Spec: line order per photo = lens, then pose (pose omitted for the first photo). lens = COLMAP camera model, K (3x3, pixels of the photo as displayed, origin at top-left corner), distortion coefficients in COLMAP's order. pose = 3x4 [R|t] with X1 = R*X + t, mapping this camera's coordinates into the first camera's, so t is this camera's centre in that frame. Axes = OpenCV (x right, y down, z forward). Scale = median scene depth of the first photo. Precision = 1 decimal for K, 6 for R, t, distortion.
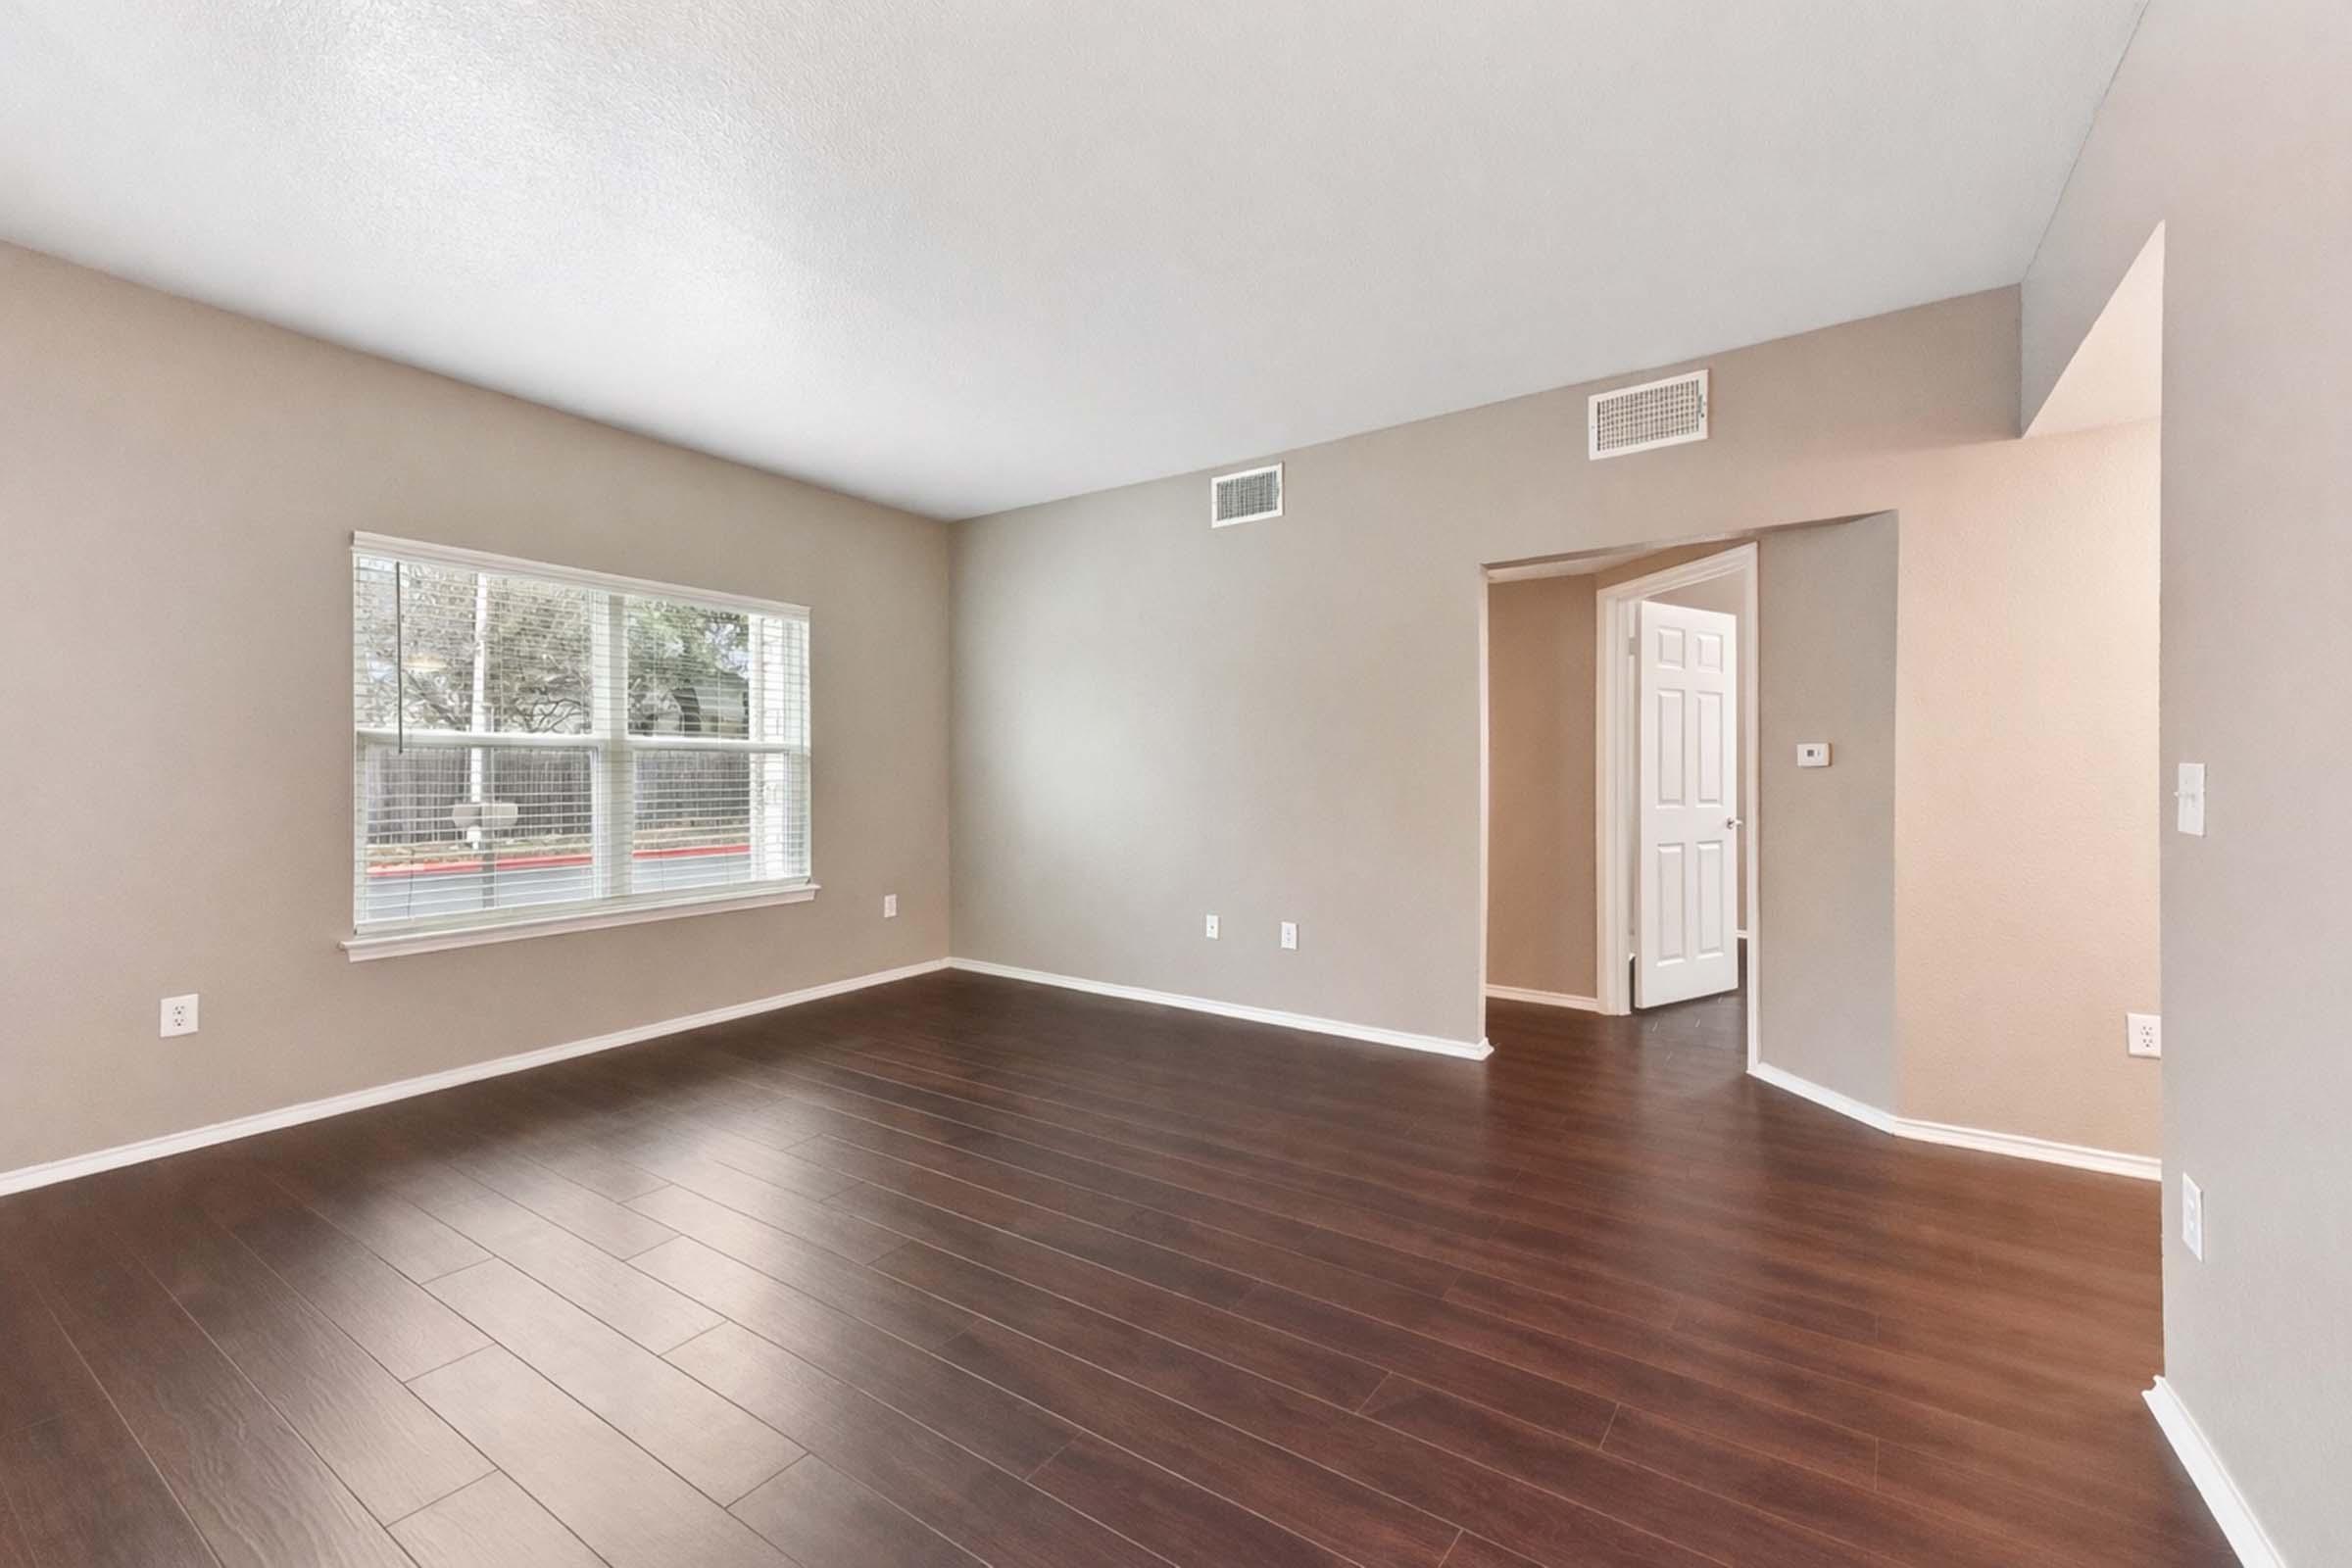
lens RADIAL K [[922.2, 0, 1176.0], [0, 922.2, 784.0], [0, 0, 1]] dist [-0.000107, 0.008949]
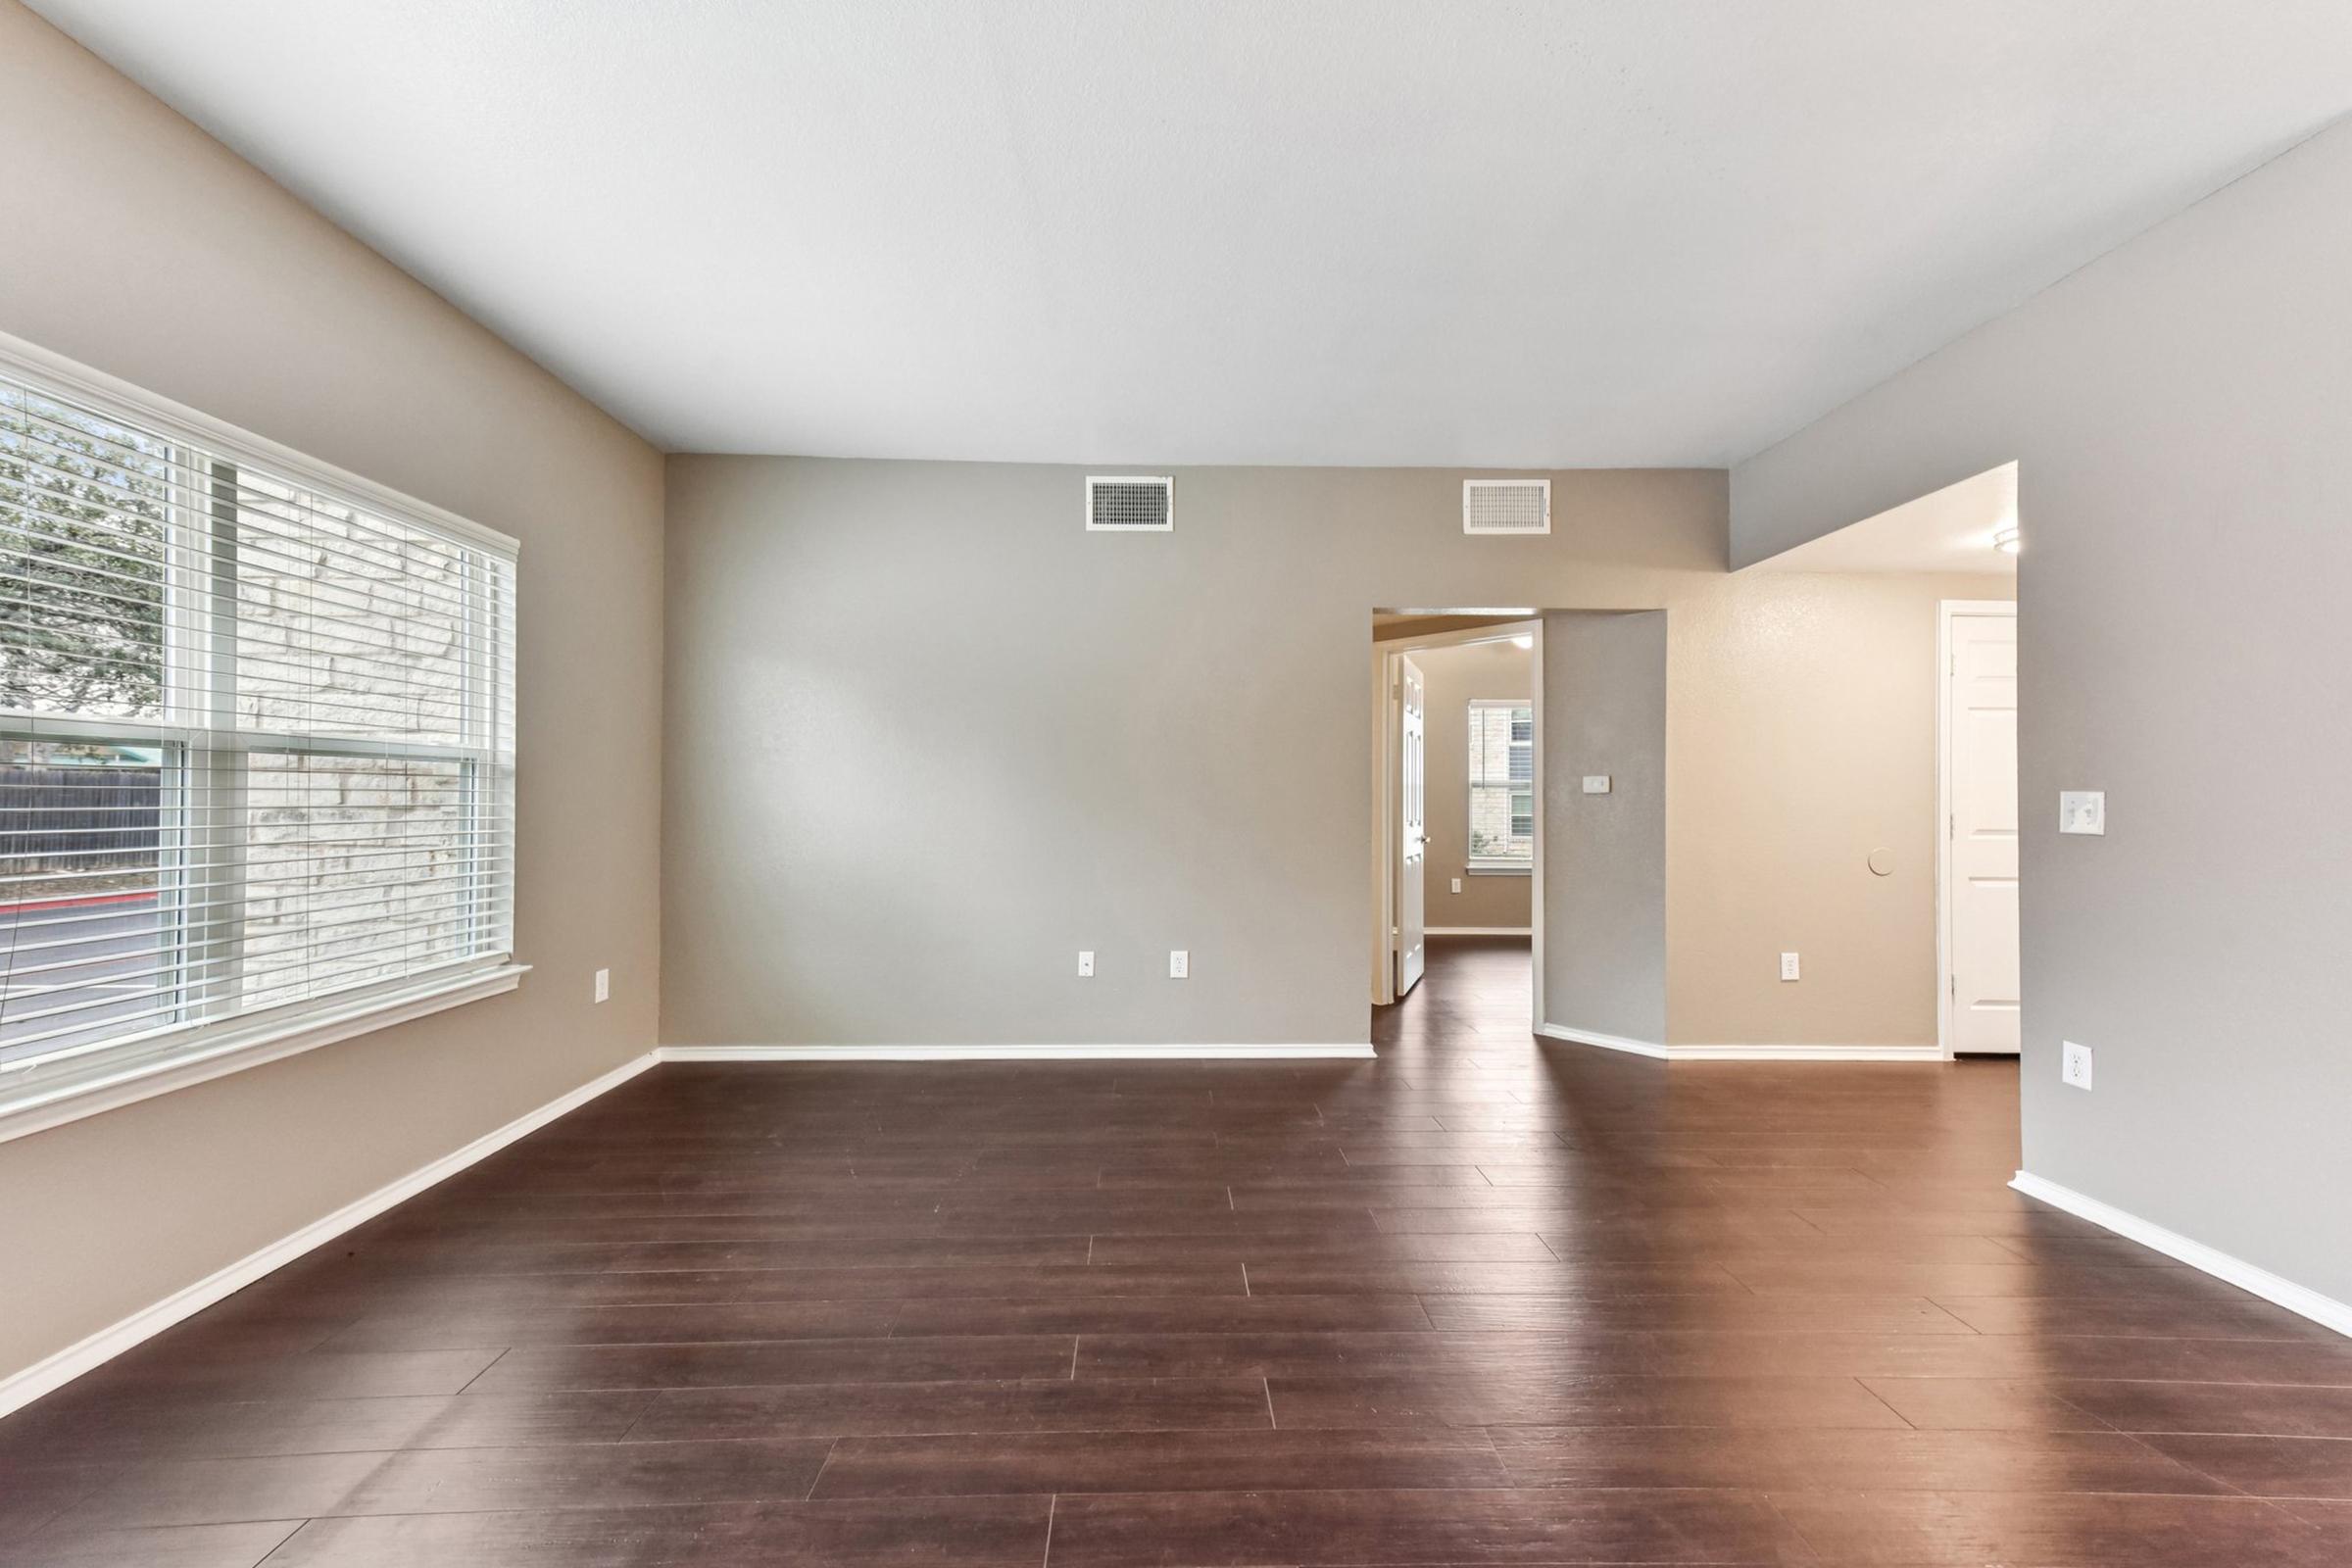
lens RADIAL K [[900.7, 0, 1176.0], [0, 900.7, 784.0], [0, 0, 1]] dist [0.012066, 0.000071]
pose [[0.816380, 0.012056, 0.577389, -0.554068], [0.005497, 0.999575, -0.028644, 0.003866], [-0.577489, 0.026558, 0.815966, 0.296678]]
